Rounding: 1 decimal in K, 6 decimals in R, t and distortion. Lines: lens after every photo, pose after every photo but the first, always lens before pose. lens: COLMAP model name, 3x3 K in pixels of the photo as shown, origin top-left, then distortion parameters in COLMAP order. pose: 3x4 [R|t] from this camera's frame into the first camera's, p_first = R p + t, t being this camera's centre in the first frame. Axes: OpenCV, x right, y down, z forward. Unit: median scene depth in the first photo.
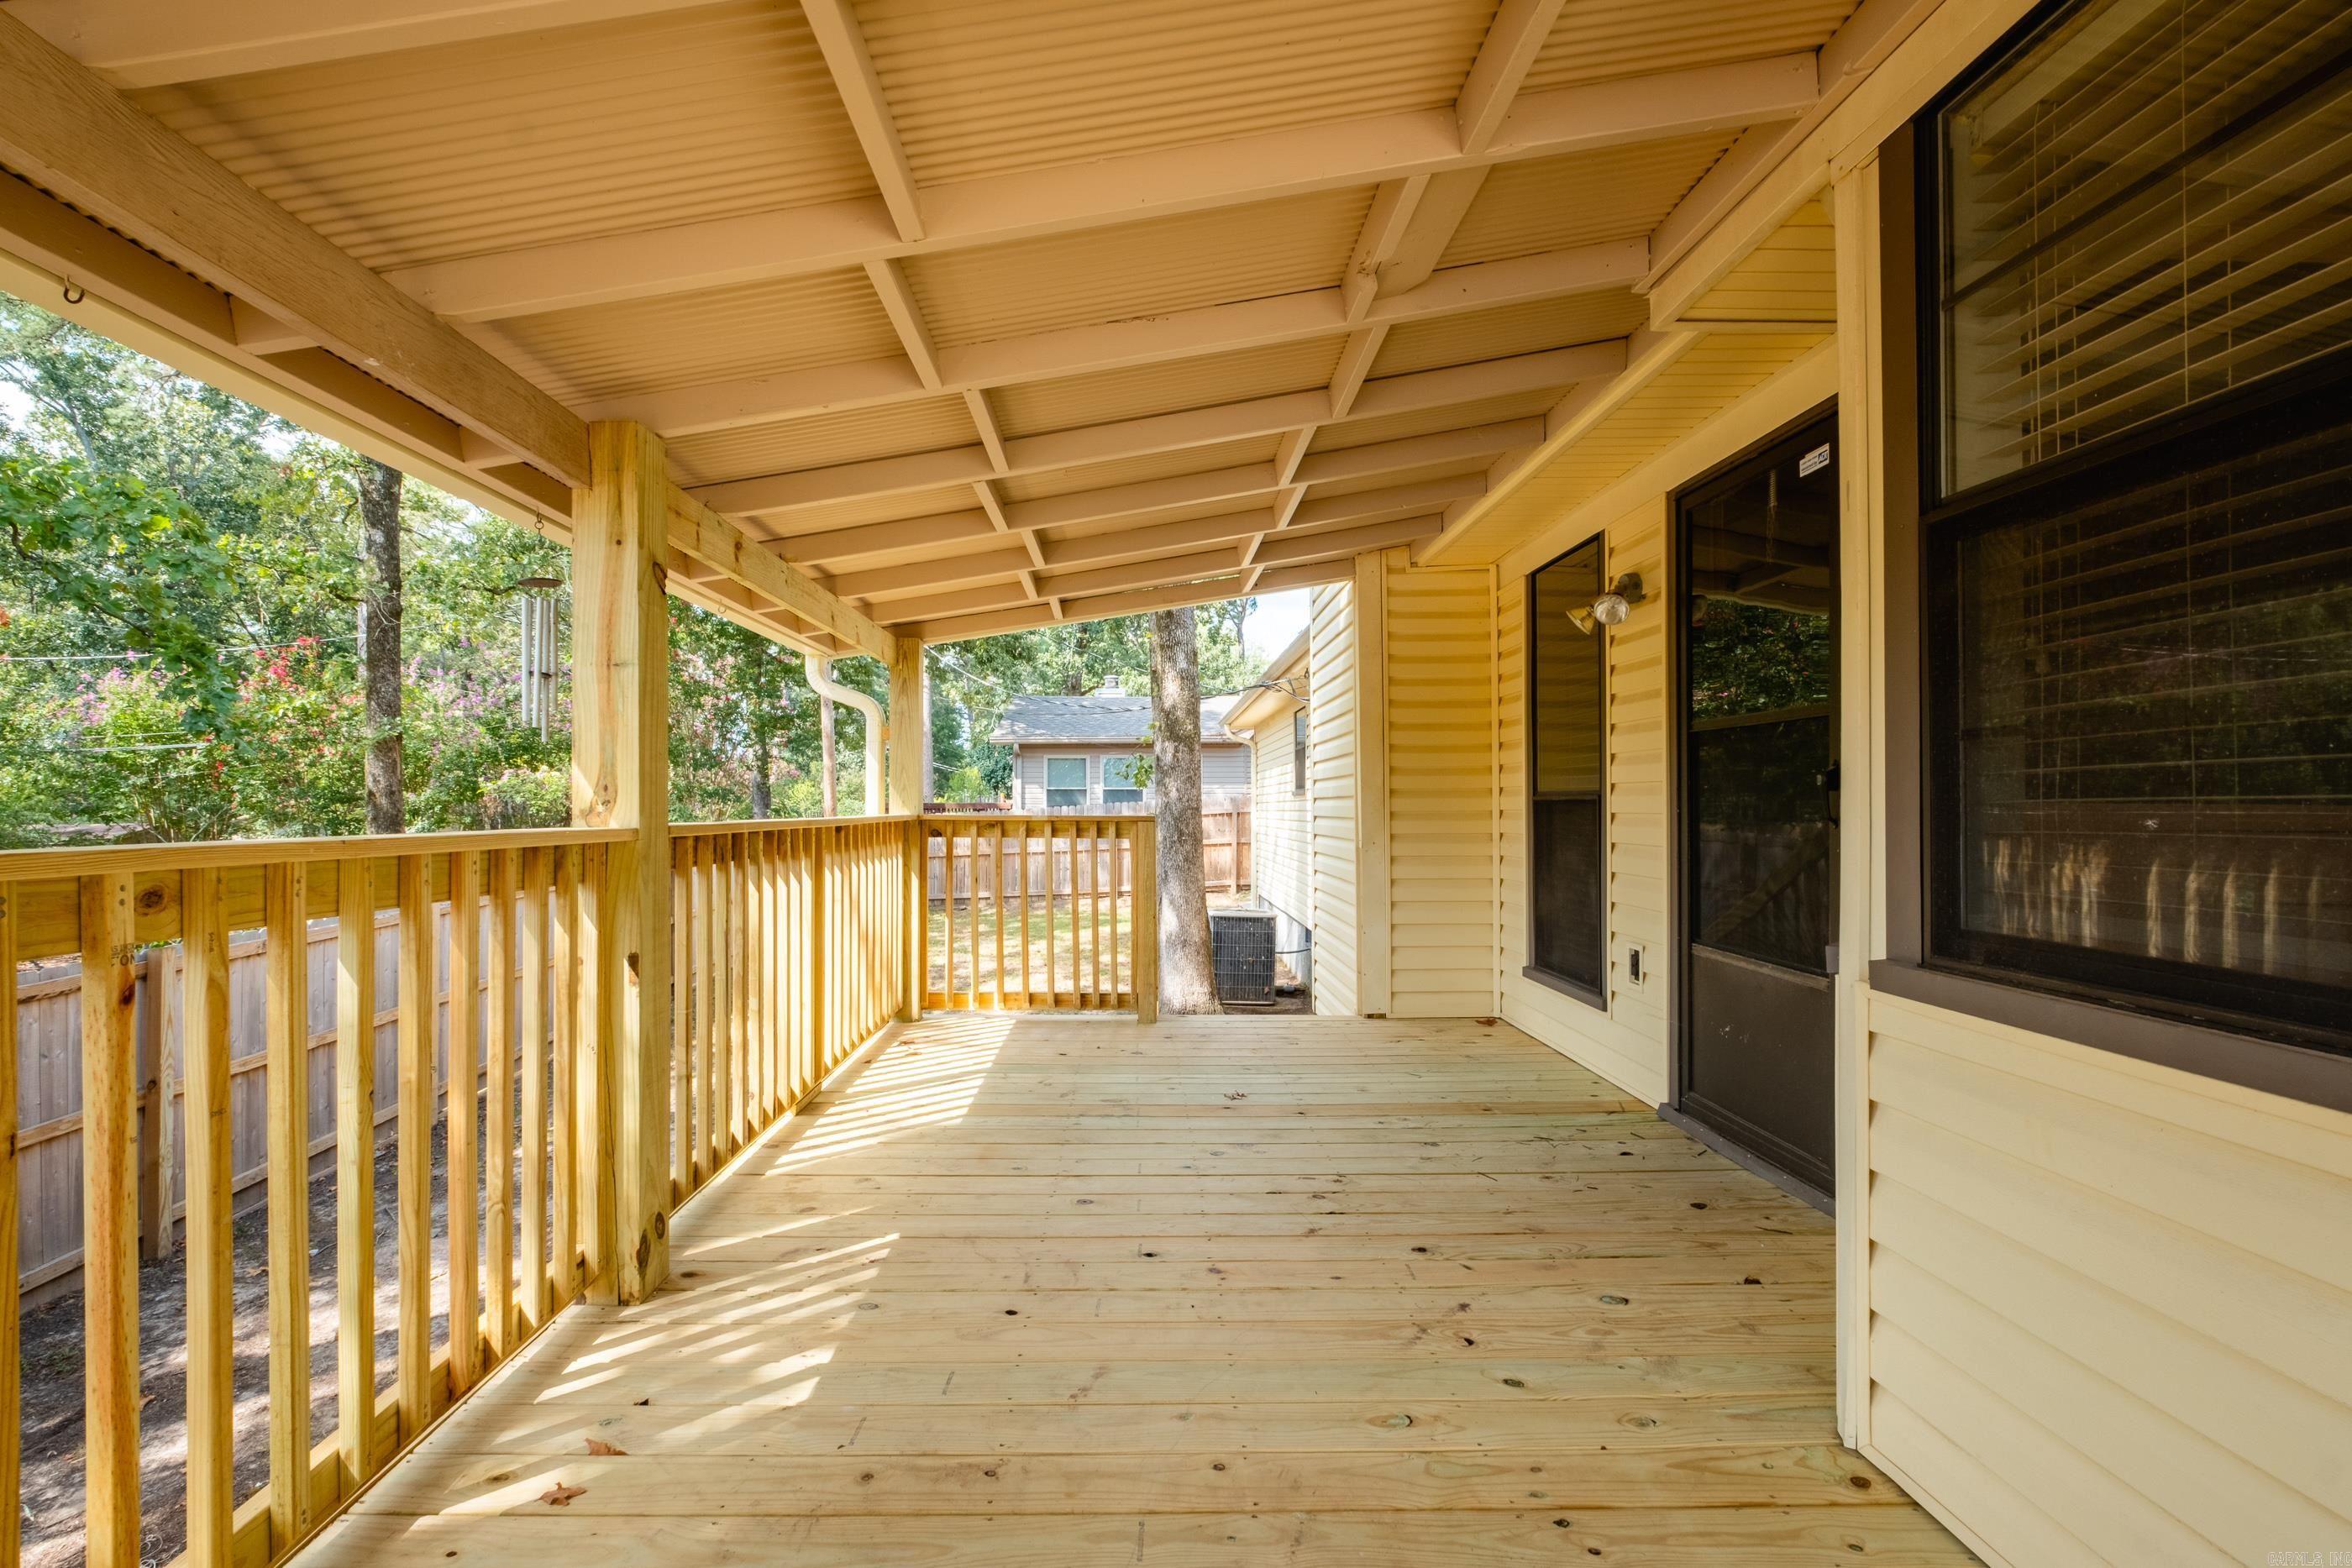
lens RADIAL K [[1061.6, 0, 1170.6], [0, 1061.6, 791.5], [0, 0, 1]] dist [0.005672, -0.004983]
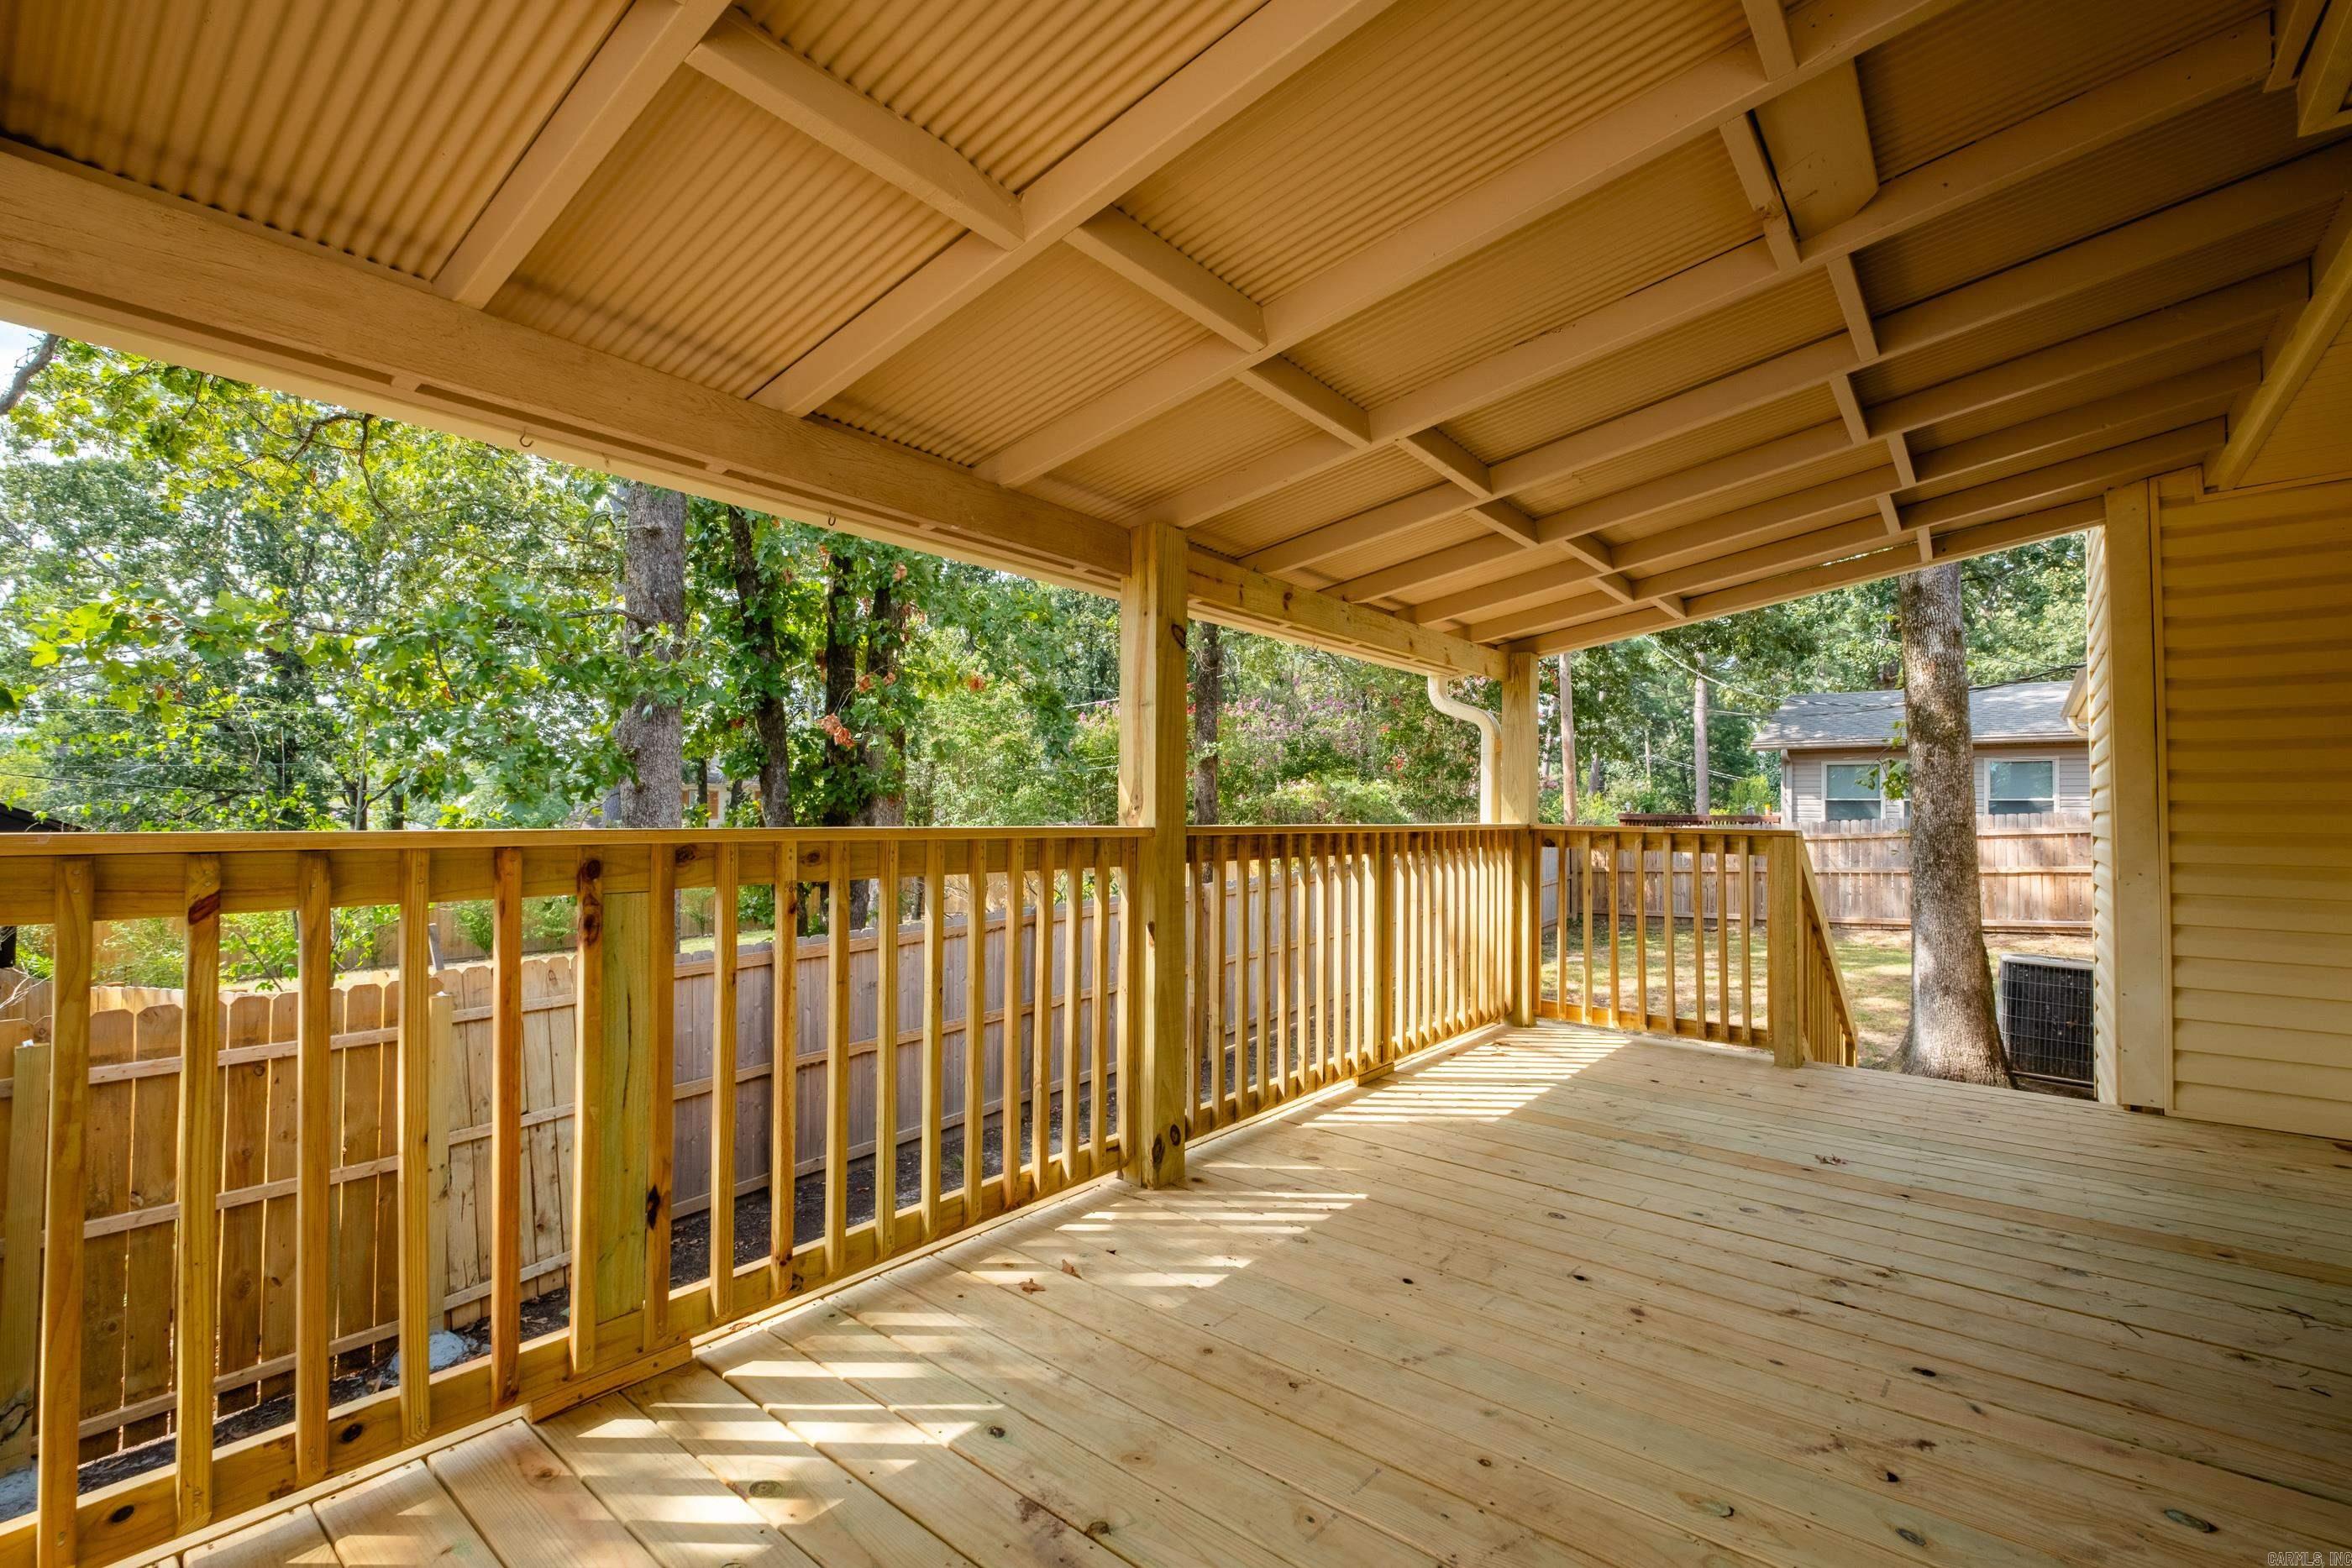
lens RADIAL K [[1061.6, 0, 1193.9], [0, 1061.6, 777.3], [0, 0, 1]] dist [0.005672, -0.004983]
pose [[0.764410, -0.009696, -0.644657, 0.298955], [-0.005196, 0.999762, -0.021198, 0.000214], [0.644709, 0.019553, 0.764178, 0.015927]]
